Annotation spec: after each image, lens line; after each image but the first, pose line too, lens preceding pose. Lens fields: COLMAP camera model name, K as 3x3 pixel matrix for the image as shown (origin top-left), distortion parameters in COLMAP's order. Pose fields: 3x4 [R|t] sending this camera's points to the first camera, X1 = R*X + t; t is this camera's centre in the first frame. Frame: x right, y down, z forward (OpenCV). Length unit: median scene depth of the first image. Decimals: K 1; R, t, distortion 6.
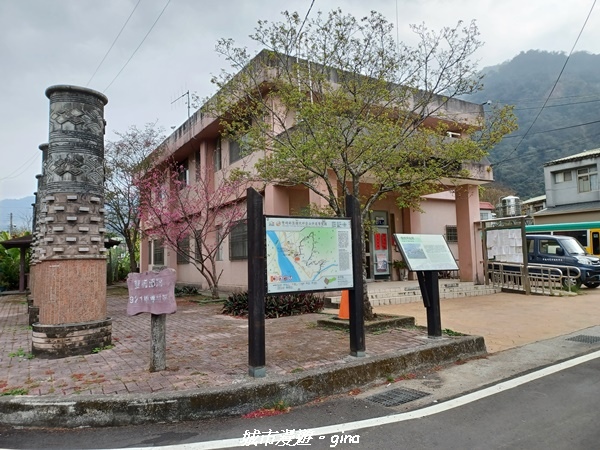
lens RADIAL K [[427.8, 0, 300.4], [0, 427.8, 227.6], [0, 0, 1]] dist [0.036694, -0.010695]
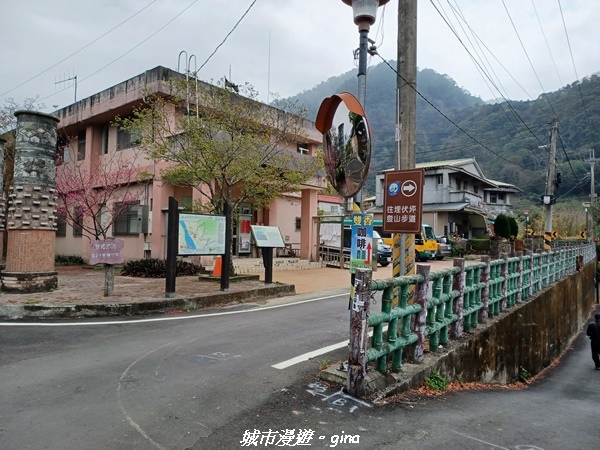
lens RADIAL K [[427.8, 0, 300.7], [0, 427.8, 222.0], [0, 0, 1]] dist [0.036694, -0.010695]
pose [[0.951848, 0.059047, 0.300830, -0.050134], [-0.067831, 0.997519, 0.018827, -0.020868], [-0.298972, -0.038326, 0.953492, -0.335265]]
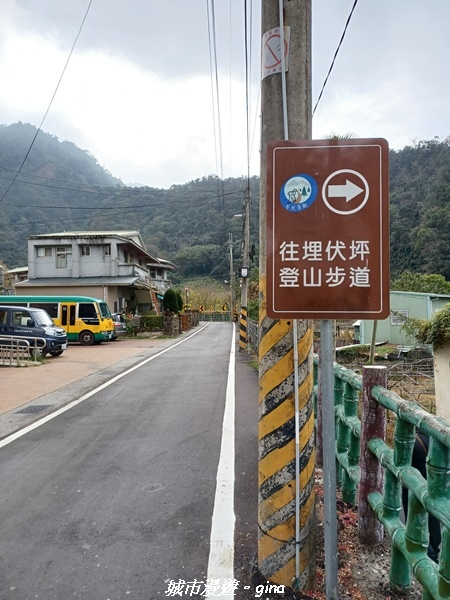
lens RADIAL K [[427.8, 0, 229.2], [0, 427.8, 300.6], [0, 0, 1]] dist [0.036694, -0.010695]
pose [[0.584931, 0.047819, 0.809672, 0.038375], [-0.057314, 0.998202, -0.017549, -0.009500], [-0.809056, -0.036141, 0.586620, 0.002364]]
